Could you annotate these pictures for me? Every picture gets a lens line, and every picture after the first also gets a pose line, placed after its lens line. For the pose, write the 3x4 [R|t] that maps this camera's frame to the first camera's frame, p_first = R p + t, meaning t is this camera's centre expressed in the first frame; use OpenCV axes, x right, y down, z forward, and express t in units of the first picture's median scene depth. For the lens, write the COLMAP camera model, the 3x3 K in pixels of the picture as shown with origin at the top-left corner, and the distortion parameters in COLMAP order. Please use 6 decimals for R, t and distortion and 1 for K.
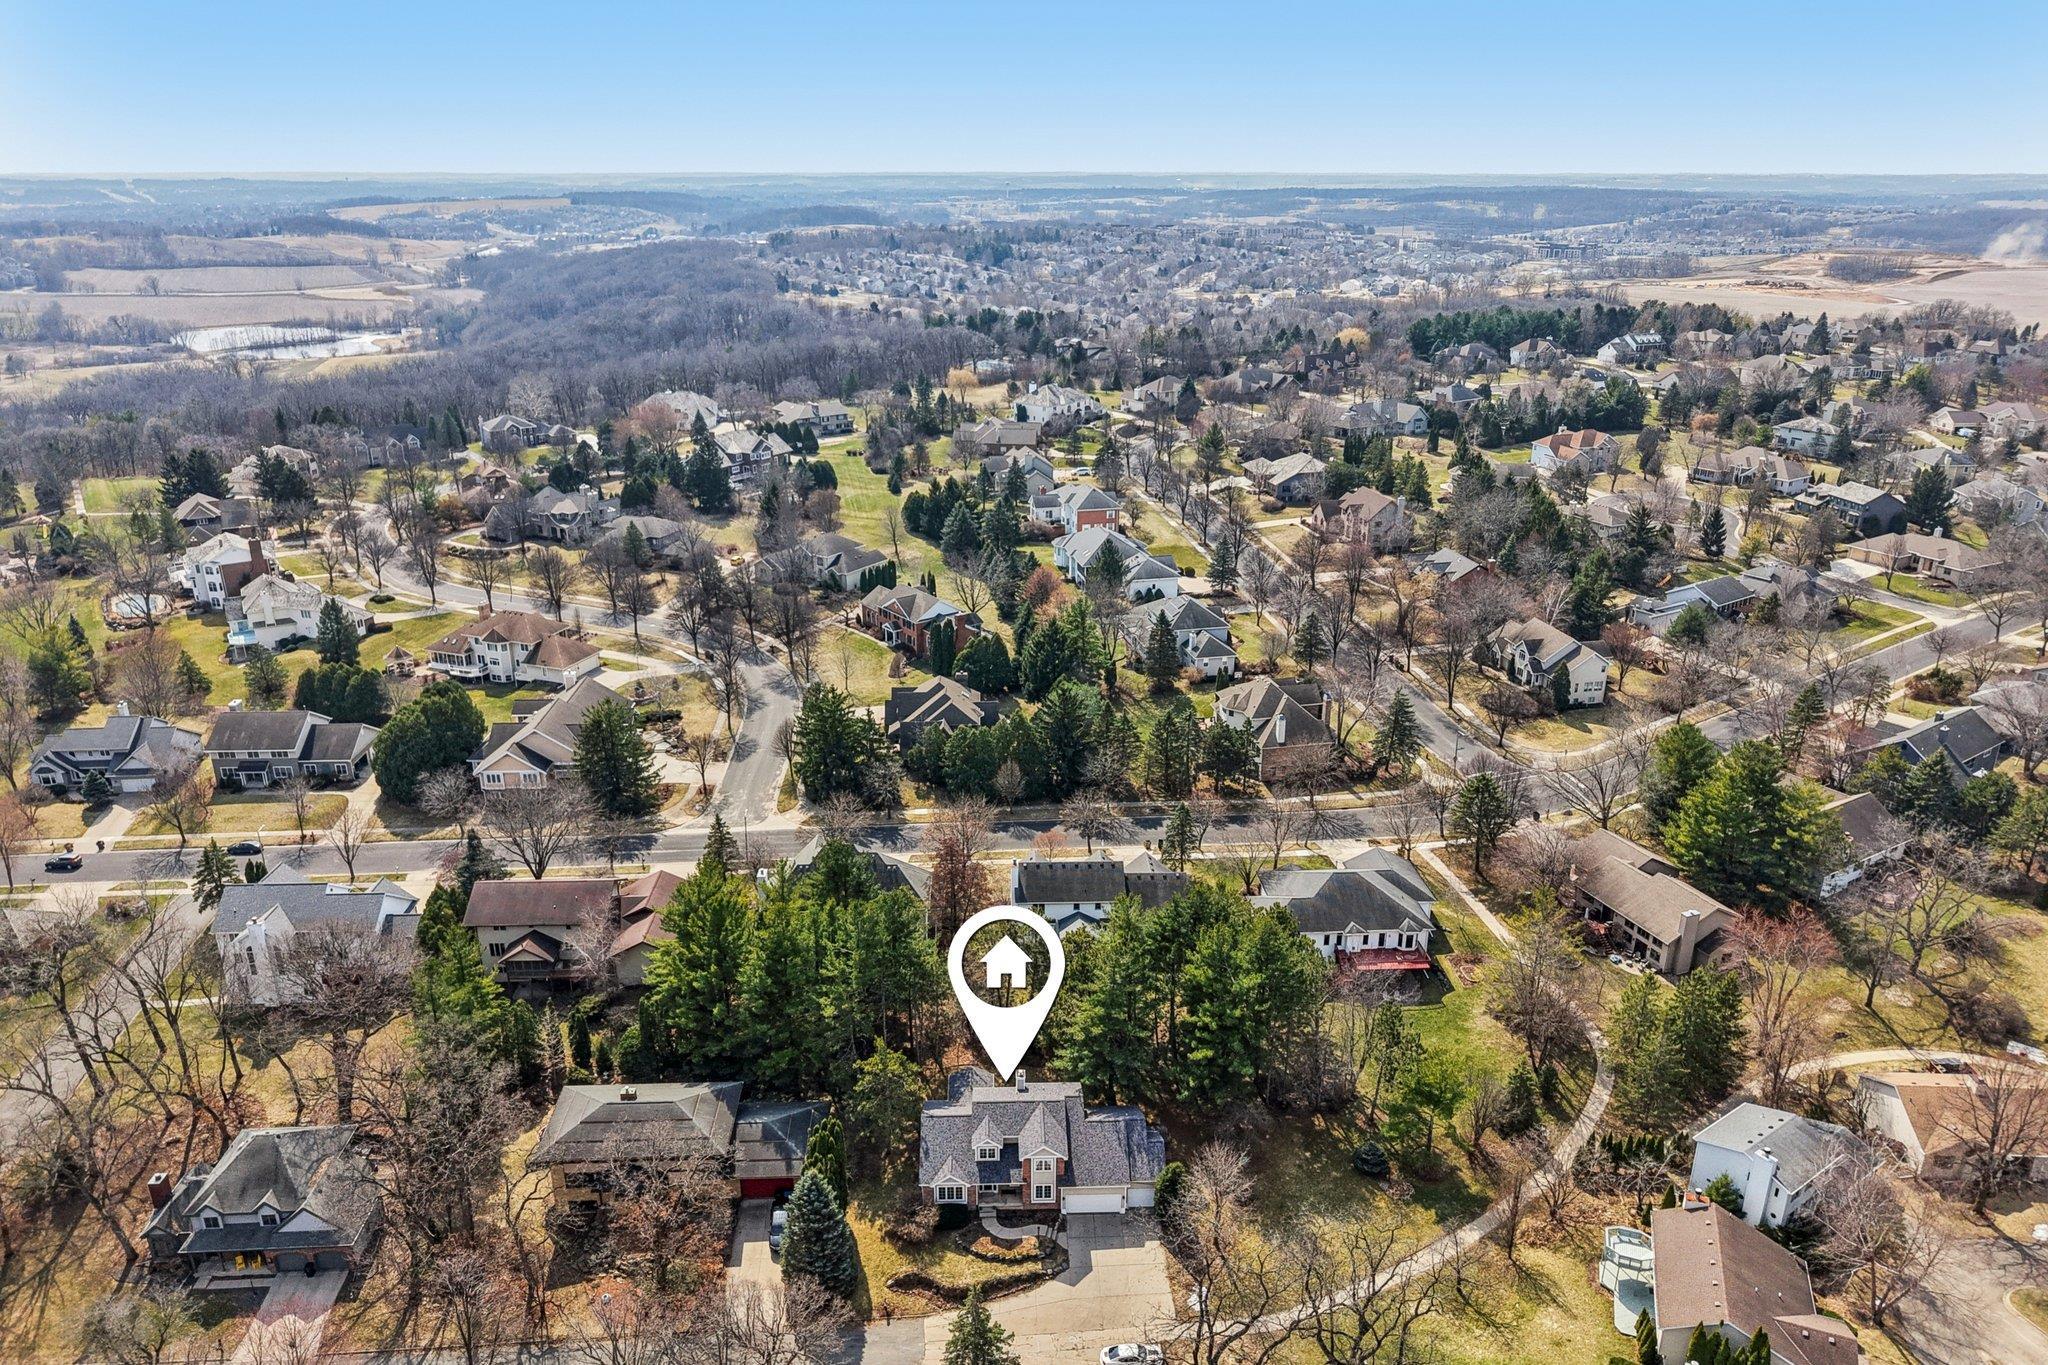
lens RADIAL K [[1380.0, 0, 1024.0], [0, 1380.0, 682.5], [0, 0, 1]] dist [-0.006018, 0.000520]
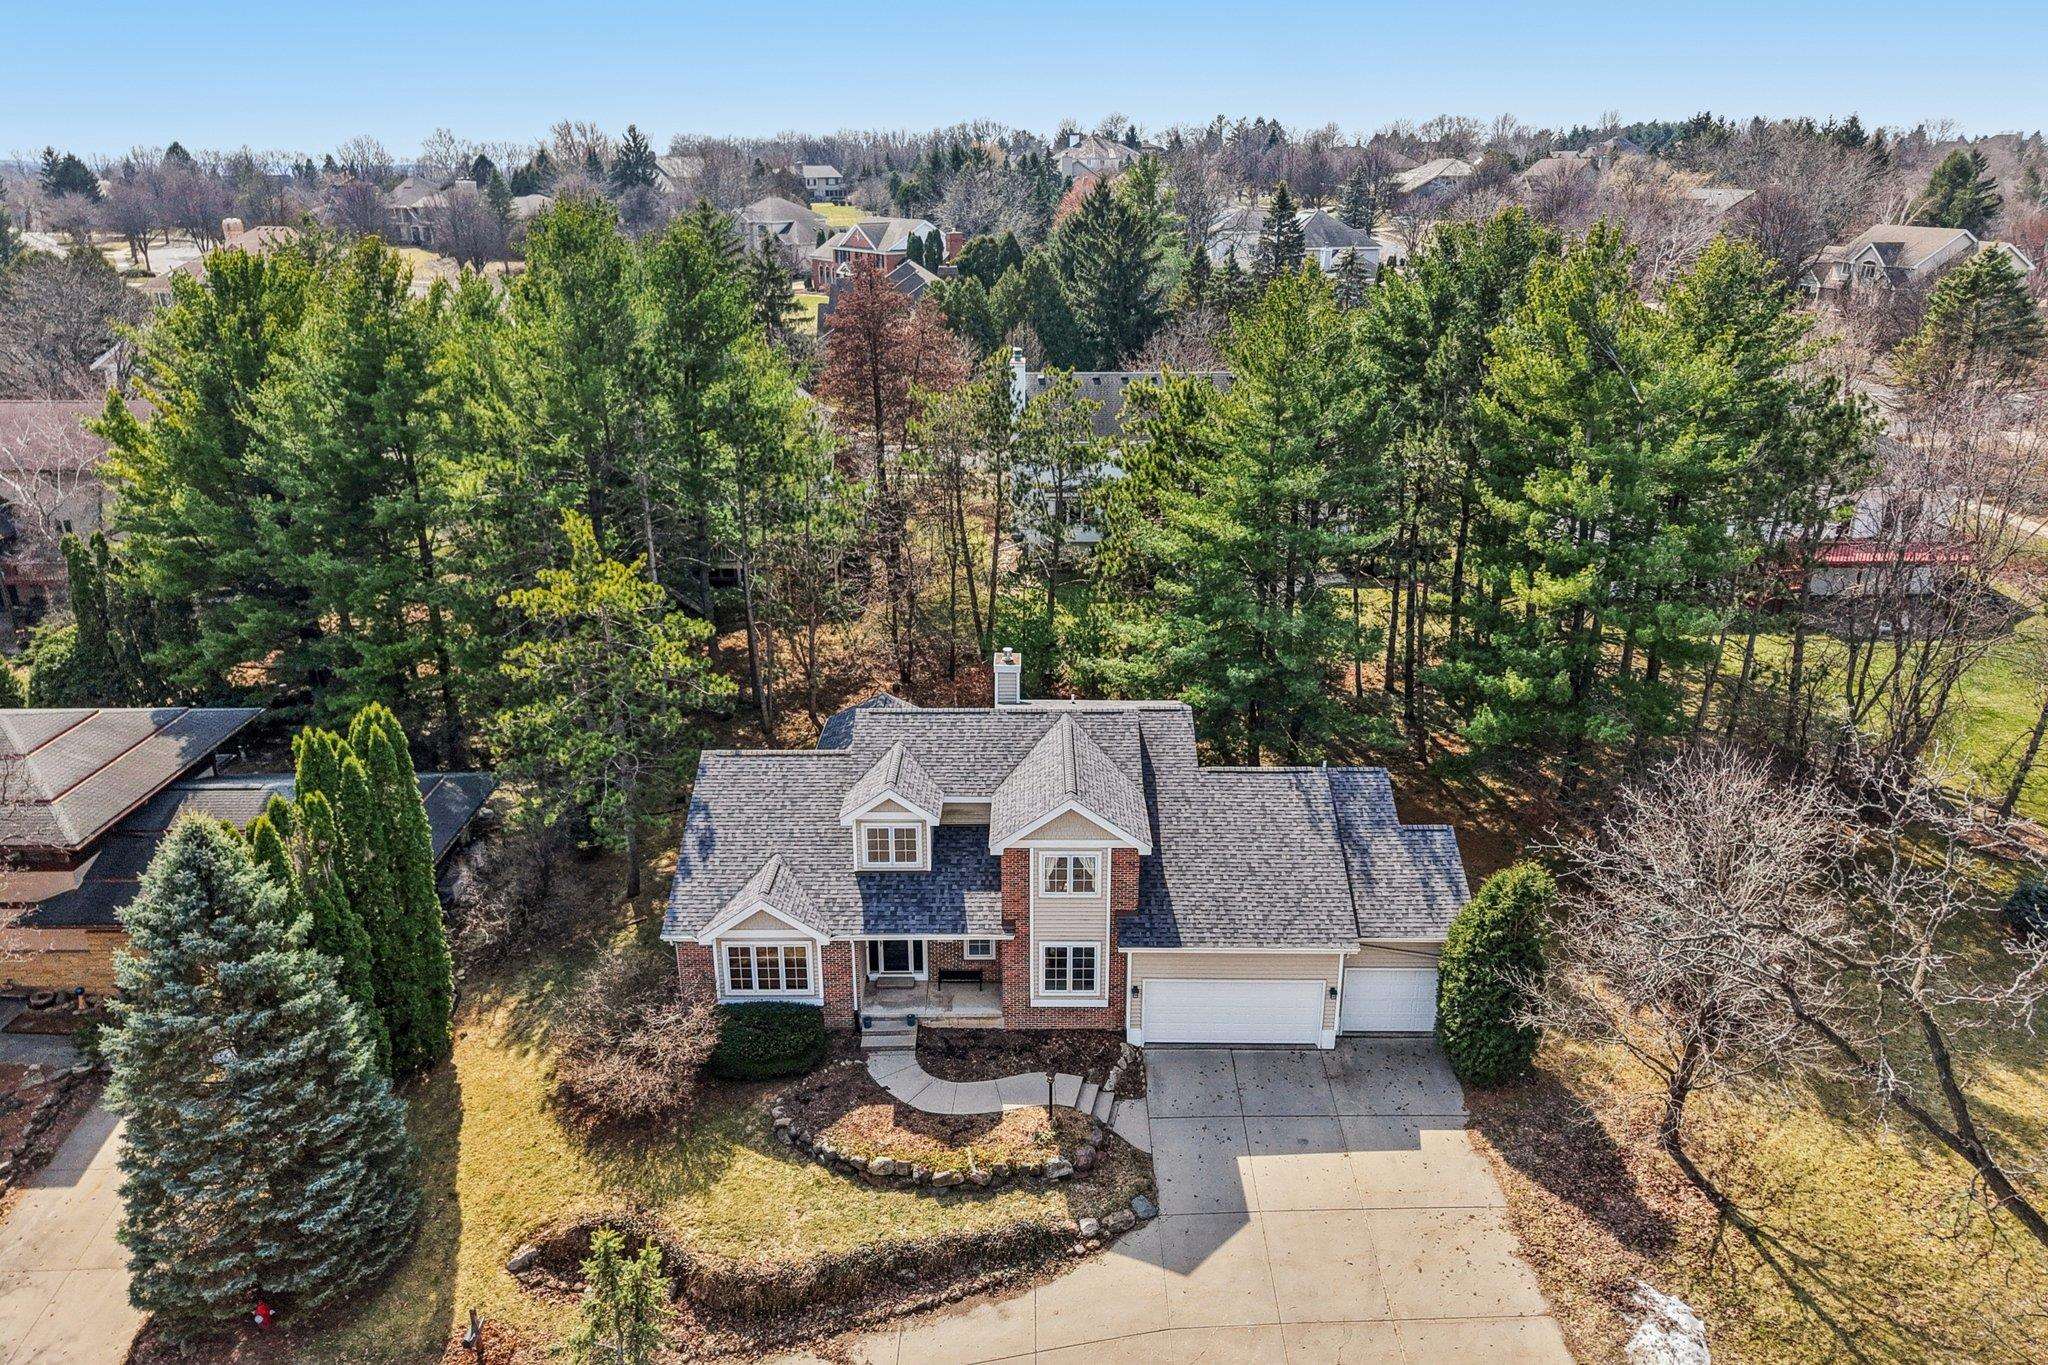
lens RADIAL K [[1412.3, 0, 1015.8], [0, 1412.3, 649.1], [0, 0, 1]] dist [-0.002769, 0.001007]
pose [[0.999429, 0.008452, -0.032701, 0.011858], [-0.008769, 0.999916, -0.009552, 0.305212], [0.032618, 0.009834, 0.999420, 0.694060]]
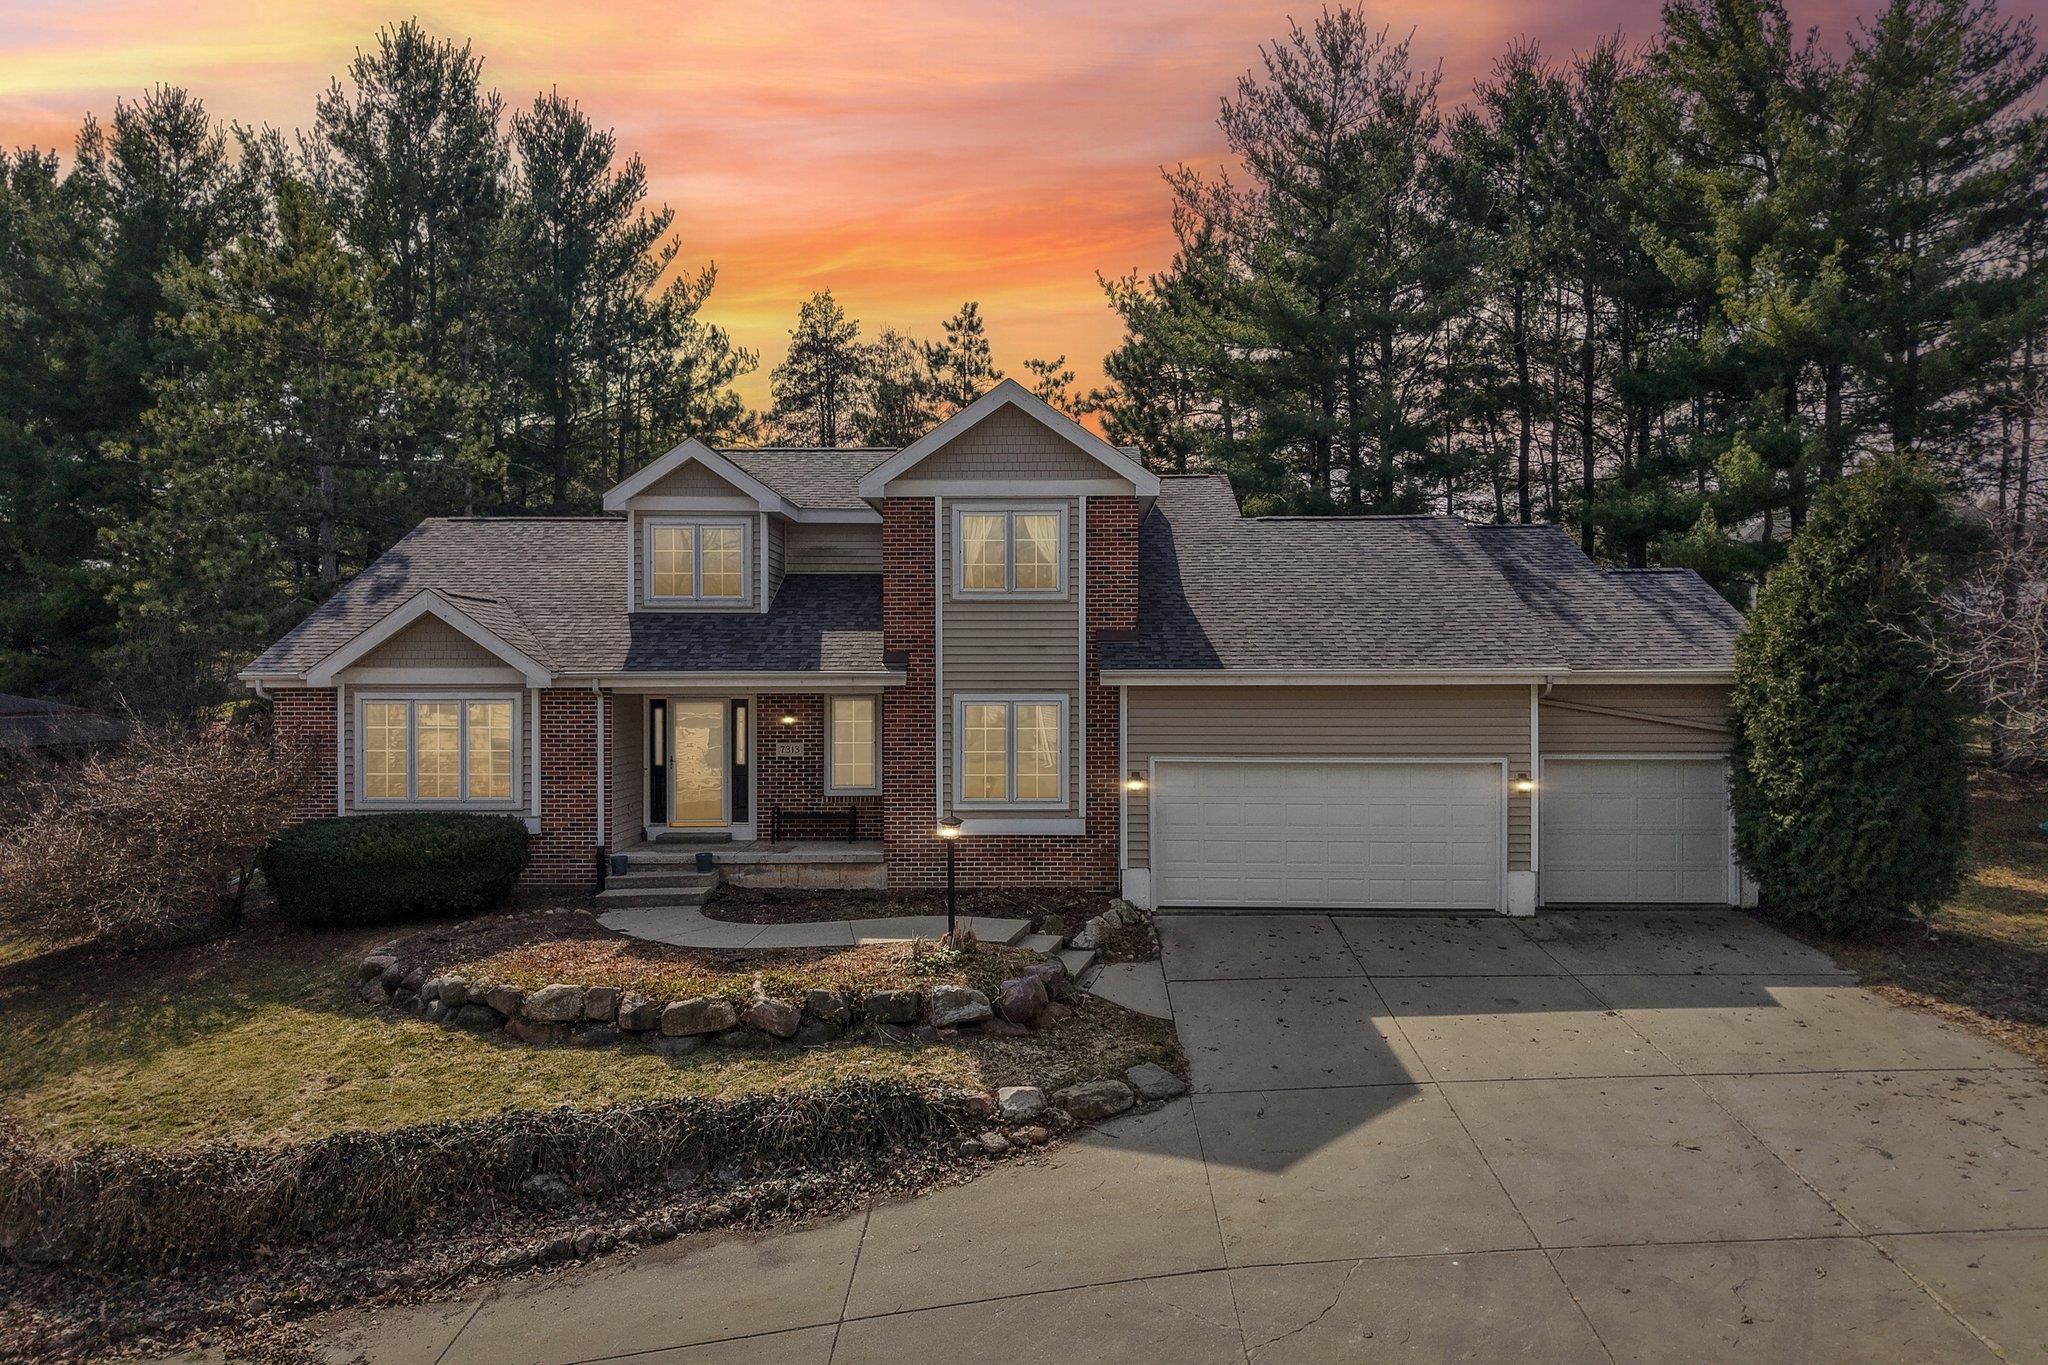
lens RADIAL K [[1373.2, 0, 1030.3], [0, 1373.2, 707.3], [0, 0, 1]] dist [0.003670, -0.001579]
pose [[0.998915, -0.000441, -0.046567, 0.024042], [-0.014705, 0.945807, -0.324396, 0.421399], [0.044186, 0.324729, 0.944774, 0.857735]]
